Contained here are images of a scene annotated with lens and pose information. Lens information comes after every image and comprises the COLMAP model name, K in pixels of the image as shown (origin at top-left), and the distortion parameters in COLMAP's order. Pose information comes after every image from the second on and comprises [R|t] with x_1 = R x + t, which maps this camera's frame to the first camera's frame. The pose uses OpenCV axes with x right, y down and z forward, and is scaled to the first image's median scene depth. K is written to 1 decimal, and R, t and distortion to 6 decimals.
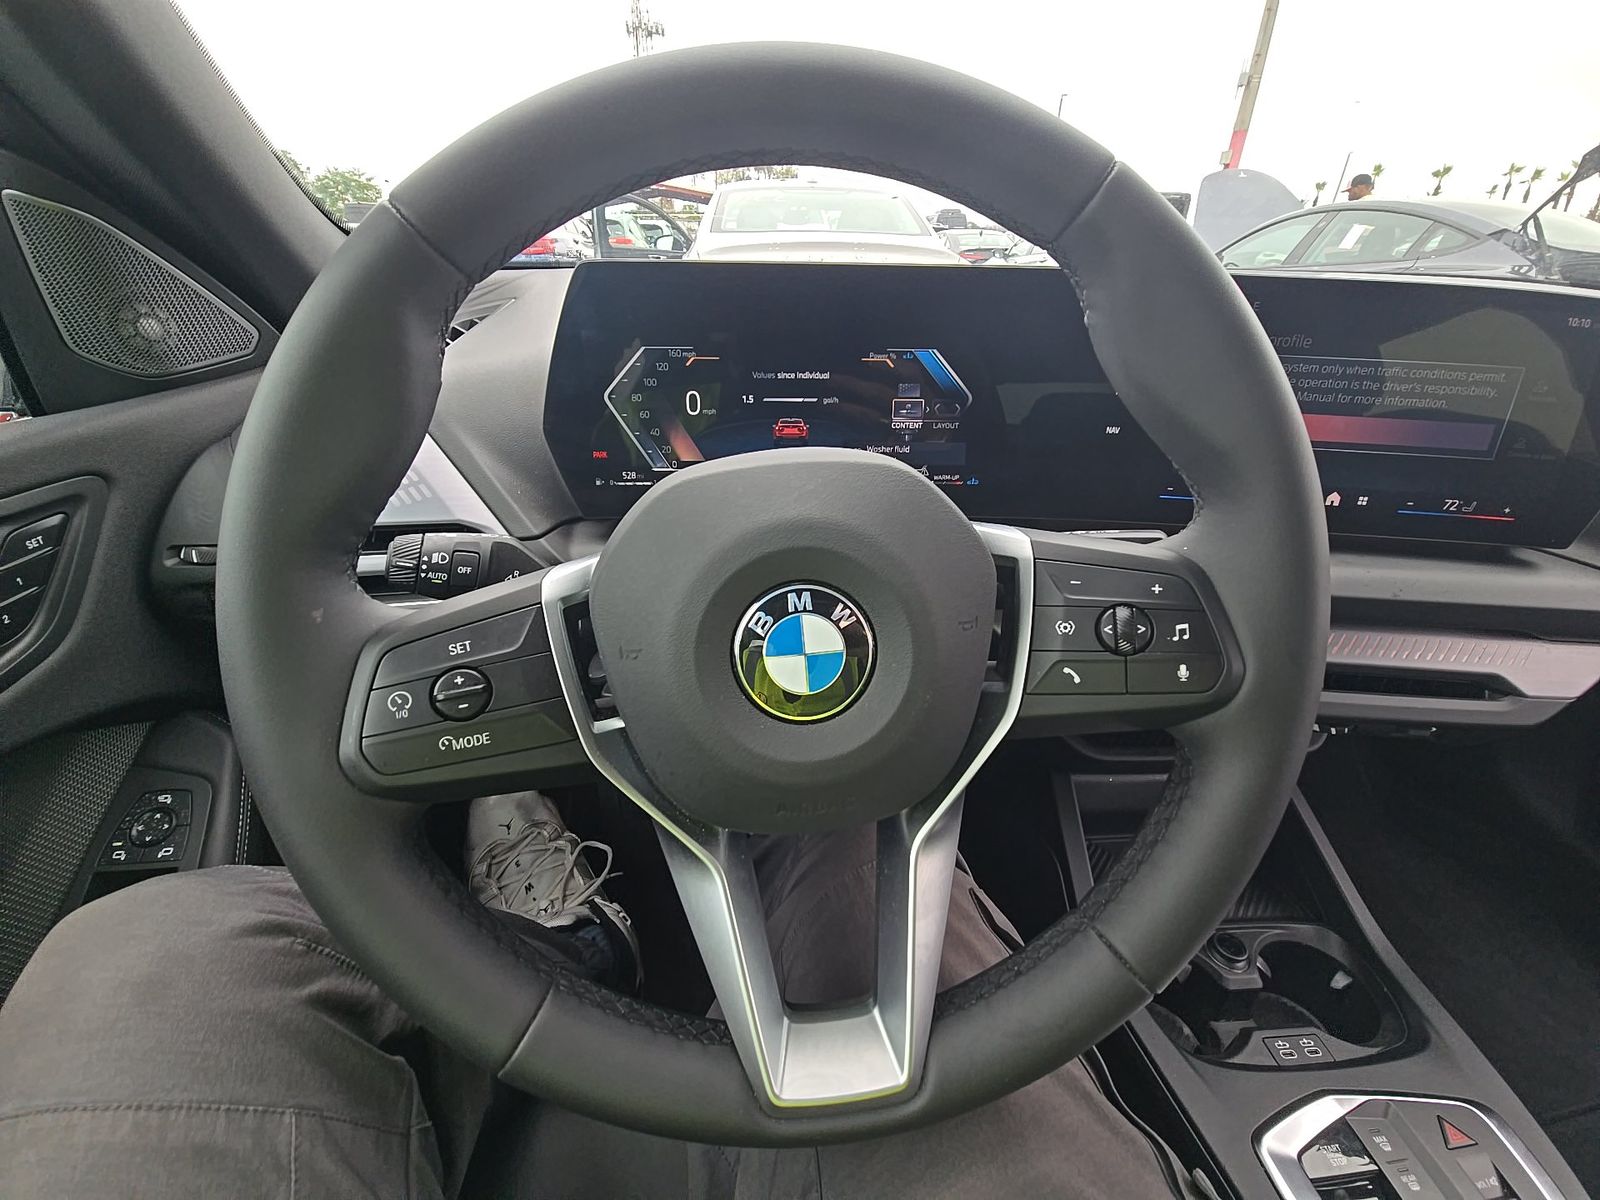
lens RADIAL K [[641.1, 0, 809.0], [0, 641.1, 601.5], [0, 0, 1]] dist [0.004446, -0.002370]
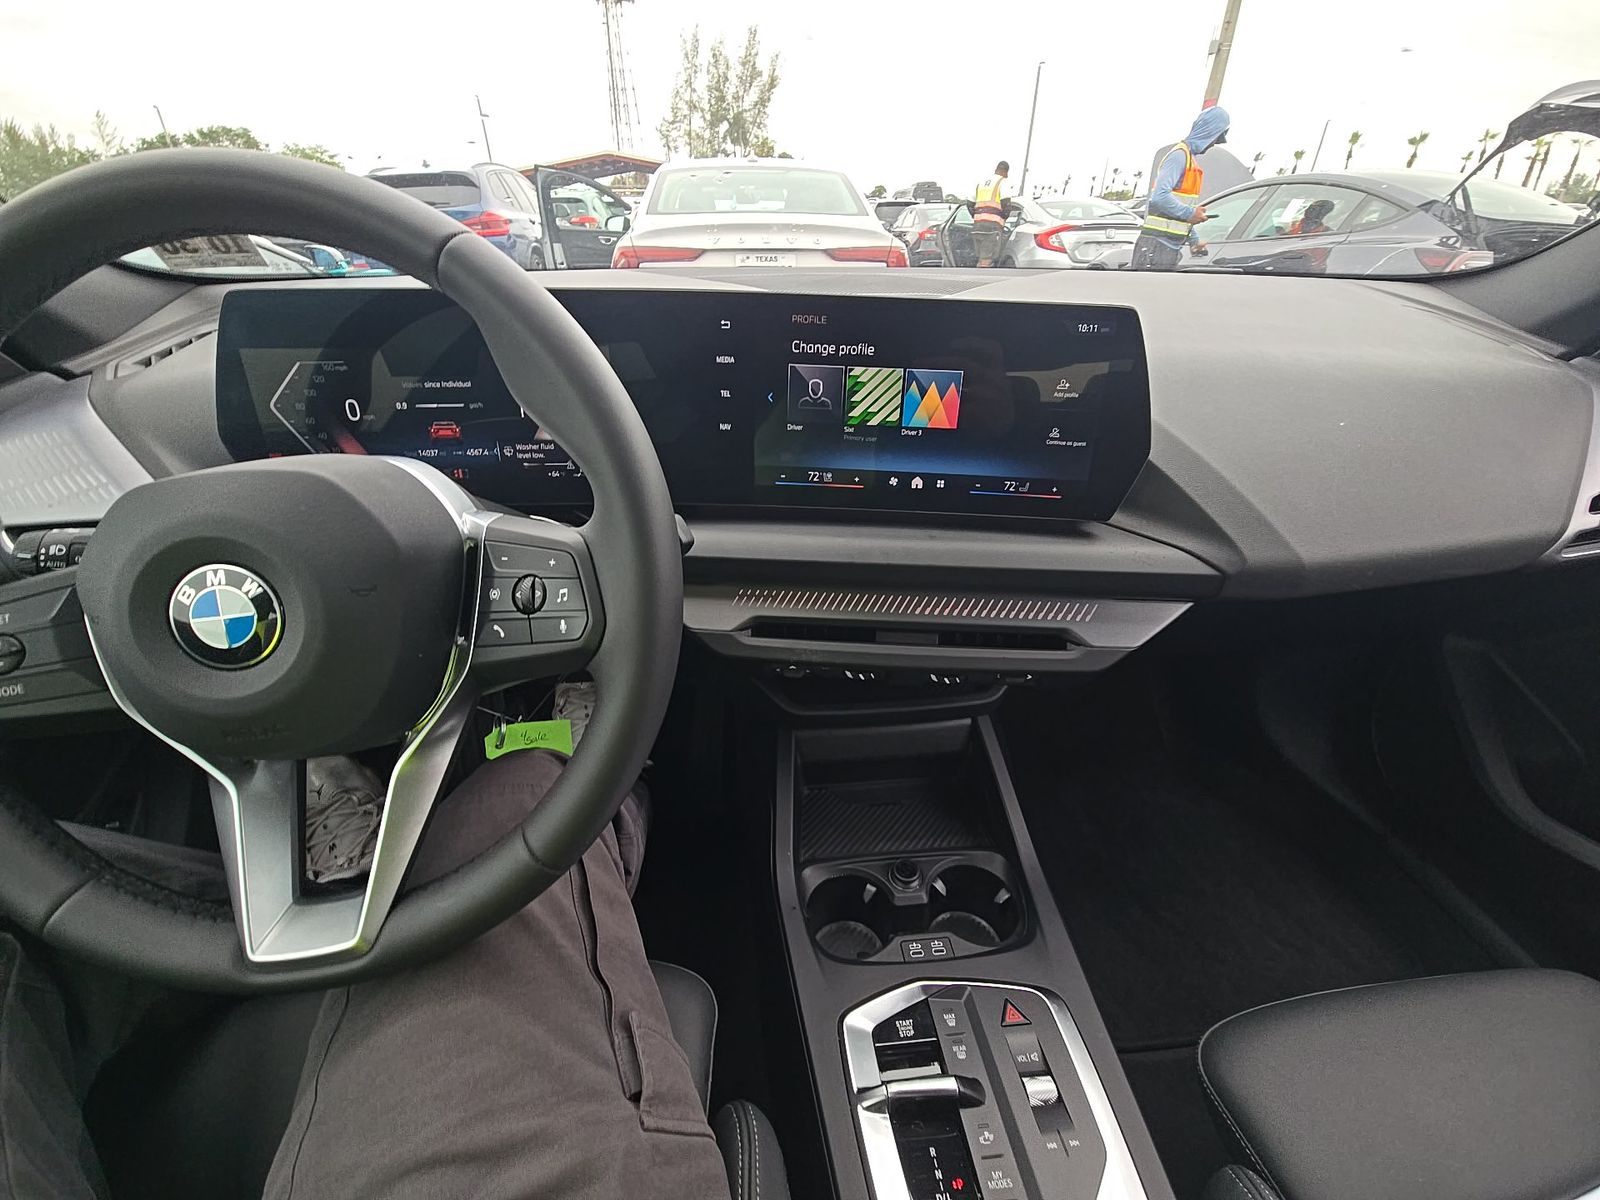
lens RADIAL K [[641.1, 0, 792.6], [0, 641.1, 600.9], [0, 0, 1]] dist [0.004446, -0.002370]
pose [[0.999642, -0.022620, 0.014310, 0.581148], [0.022226, 0.999386, 0.027082, 0.019408], [-0.014913, -0.026754, 0.999531, -0.173523]]
